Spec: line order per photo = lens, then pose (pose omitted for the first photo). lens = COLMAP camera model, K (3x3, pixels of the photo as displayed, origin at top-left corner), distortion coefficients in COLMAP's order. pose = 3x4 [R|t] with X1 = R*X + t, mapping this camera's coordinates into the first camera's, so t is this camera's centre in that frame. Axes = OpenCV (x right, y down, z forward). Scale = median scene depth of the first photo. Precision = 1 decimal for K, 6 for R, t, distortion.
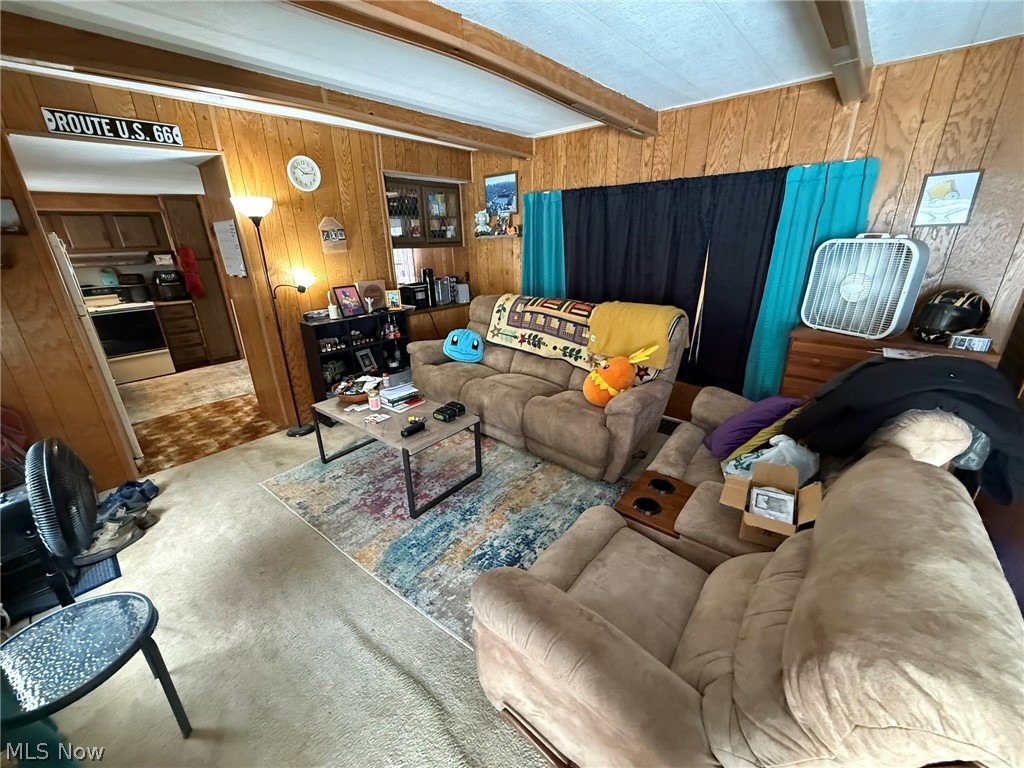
lens RADIAL K [[406.9, 0, 509.8], [0, 406.9, 383.7], [0, 0, 1]] dist [0.000696, 0.000069]
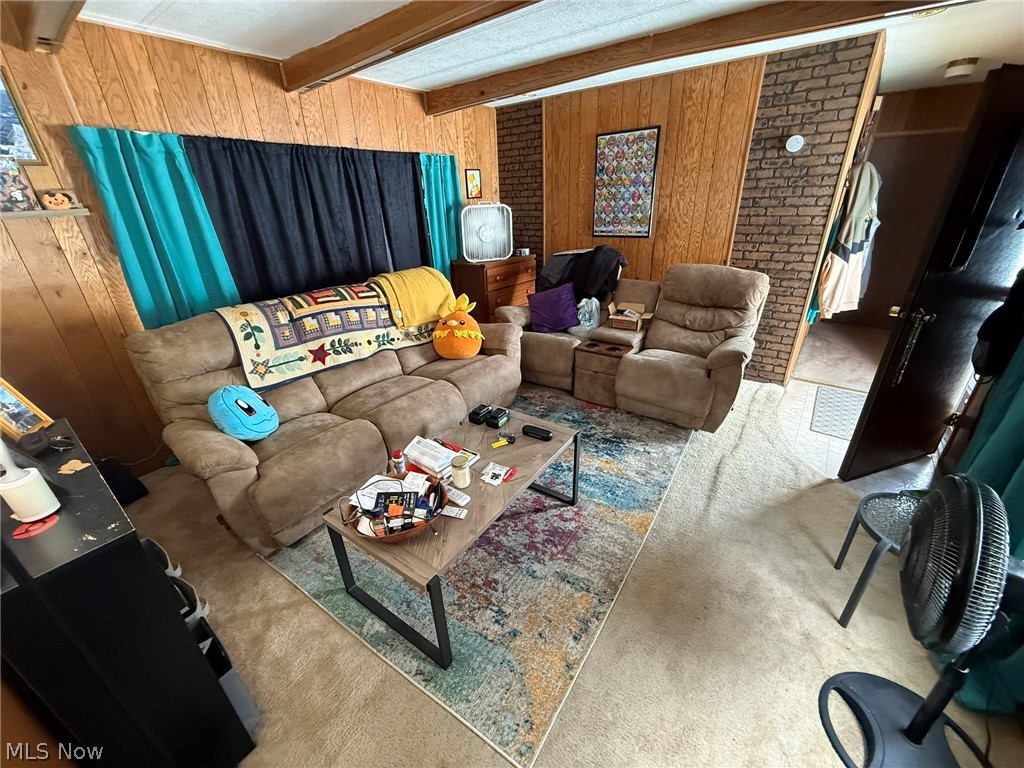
lens RADIAL K [[406.9, 0, 509.8], [0, 406.9, 383.7], [0, 0, 1]] dist [0.000696, 0.000069]
pose [[-0.067672, -0.396207, 0.915664, -0.669387], [0.368686, 0.842875, 0.391959, -0.224783], [-0.927087, 0.364118, 0.089037, 0.652428]]
